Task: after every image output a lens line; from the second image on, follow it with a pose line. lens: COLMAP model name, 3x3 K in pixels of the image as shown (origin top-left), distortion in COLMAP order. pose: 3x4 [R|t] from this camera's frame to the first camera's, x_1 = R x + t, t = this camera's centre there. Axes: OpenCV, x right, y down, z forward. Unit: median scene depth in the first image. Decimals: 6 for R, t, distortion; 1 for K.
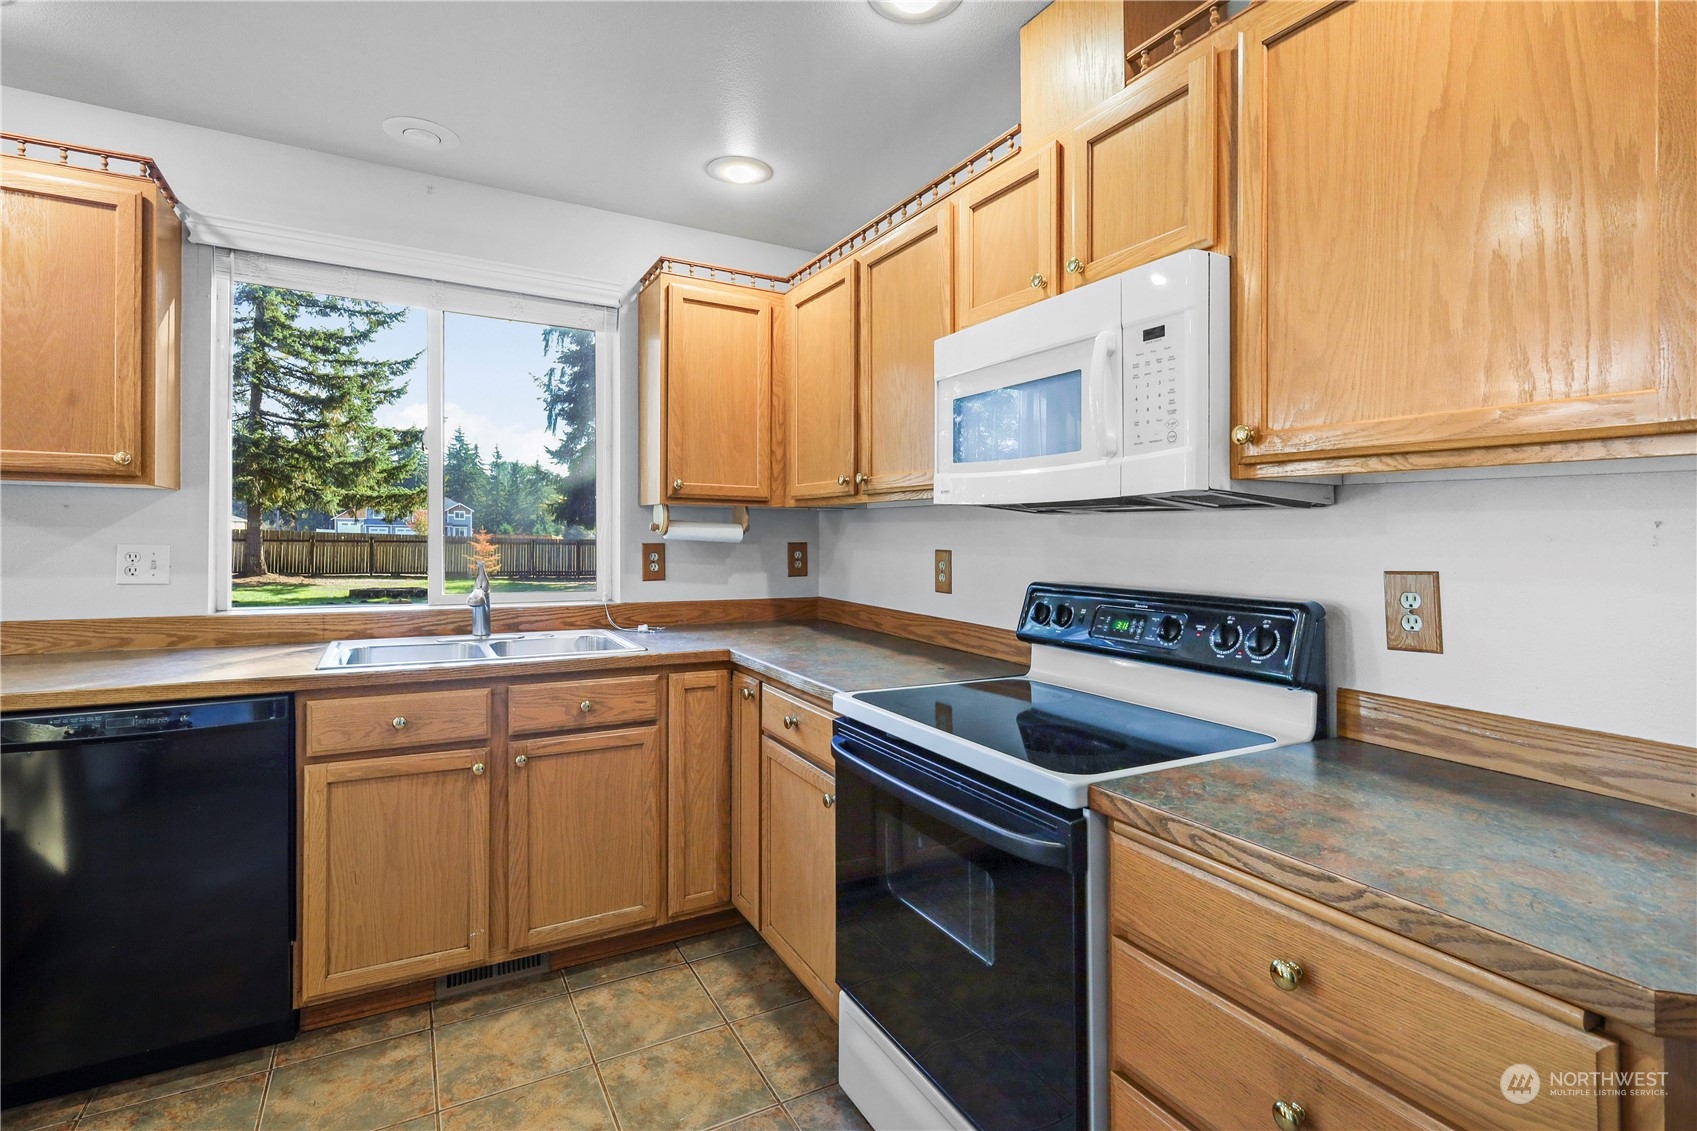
lens RADIAL K [[829.9, 0, 866.9], [0, 829.9, 527.8], [0, 0, 1]] dist [0.002769, 0.001190]
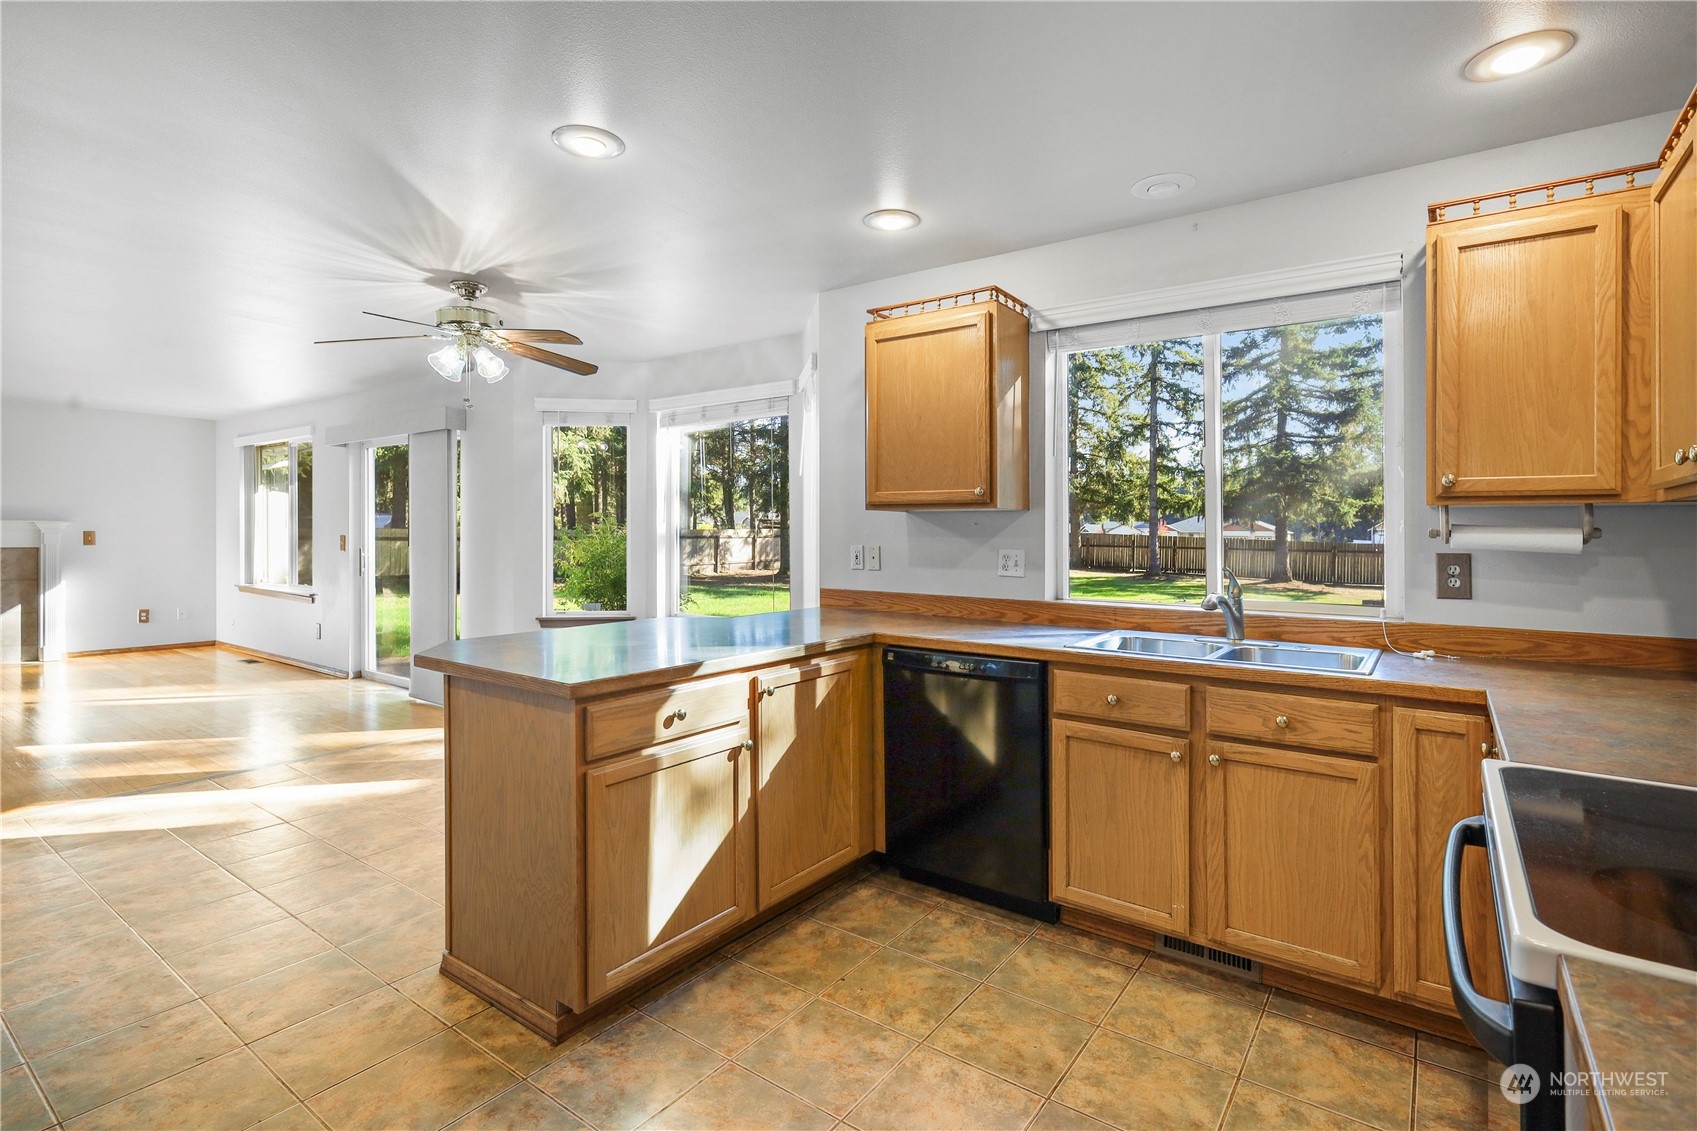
lens RADIAL K [[829.9, 0, 842.3], [0, 829.9, 549.8], [0, 0, 1]] dist [0.002769, 0.001190]
pose [[0.388496, 0.007212, -0.921422, 0.330059], [0.004742, 0.999940, 0.009826, 0.005257], [0.921438, -0.008186, 0.388438, 0.157213]]
